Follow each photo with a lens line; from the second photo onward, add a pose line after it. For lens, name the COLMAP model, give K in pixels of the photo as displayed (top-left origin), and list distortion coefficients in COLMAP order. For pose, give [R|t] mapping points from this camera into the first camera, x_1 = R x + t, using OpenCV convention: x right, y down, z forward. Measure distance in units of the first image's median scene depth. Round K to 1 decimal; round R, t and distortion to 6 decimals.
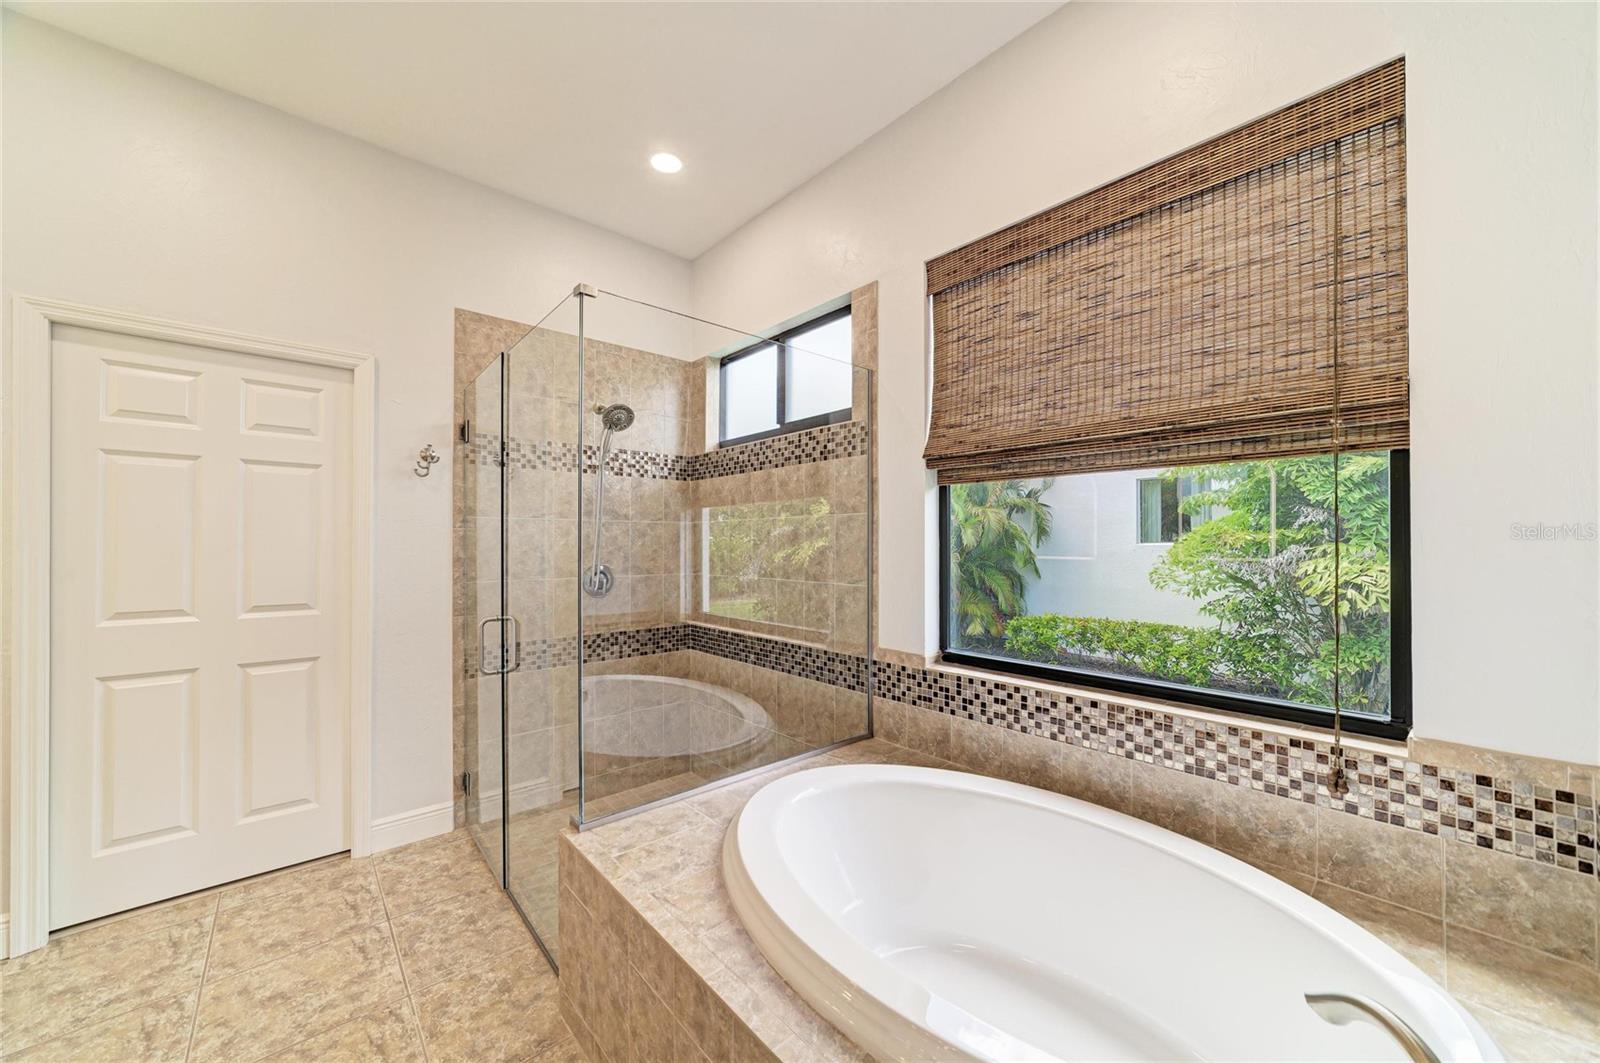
lens RADIAL K [[574.9, 0, 798.3], [0, 574.9, 540.1], [0, 0, 1]] dist [-0.015994, 0.003872]
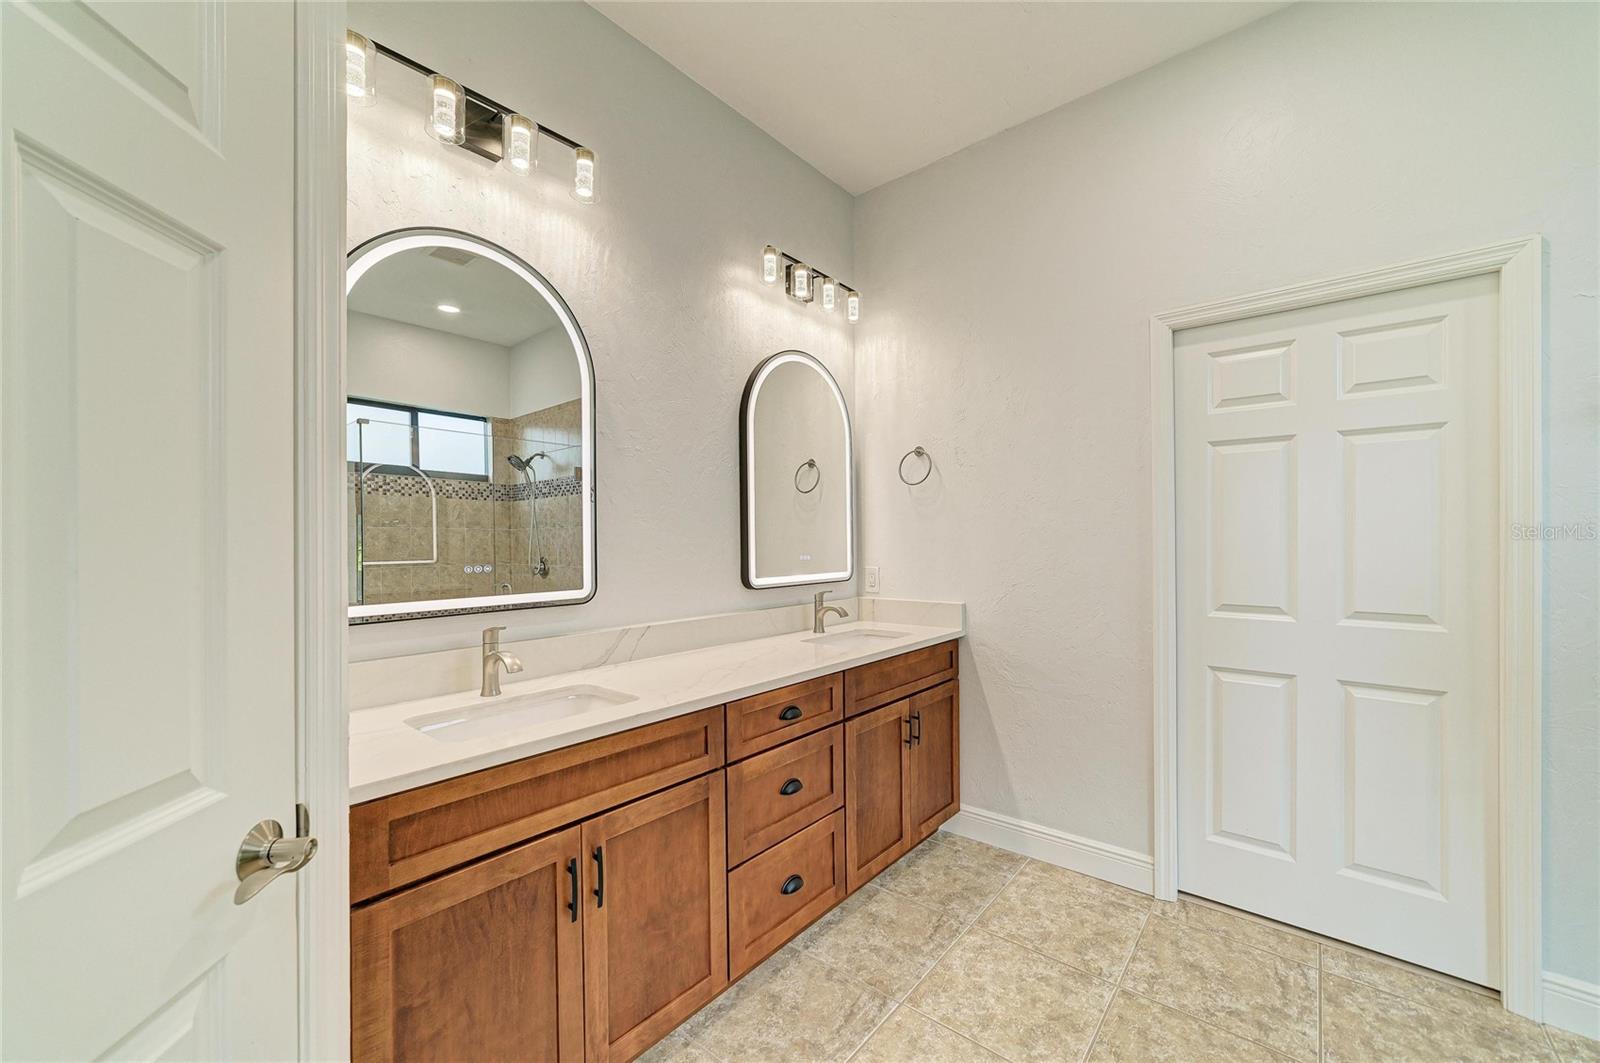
lens RADIAL K [[625.6, 0, 800.9], [0, 625.6, 536.1], [0, 0, 1]] dist [-0.015799, 0.005513]
pose [[0.141269, -0.001988, -0.989969, -0.212939], [0.013063, 0.999915, -0.000144, -0.000926], [0.989885, -0.012912, 0.141283, 0.105029]]
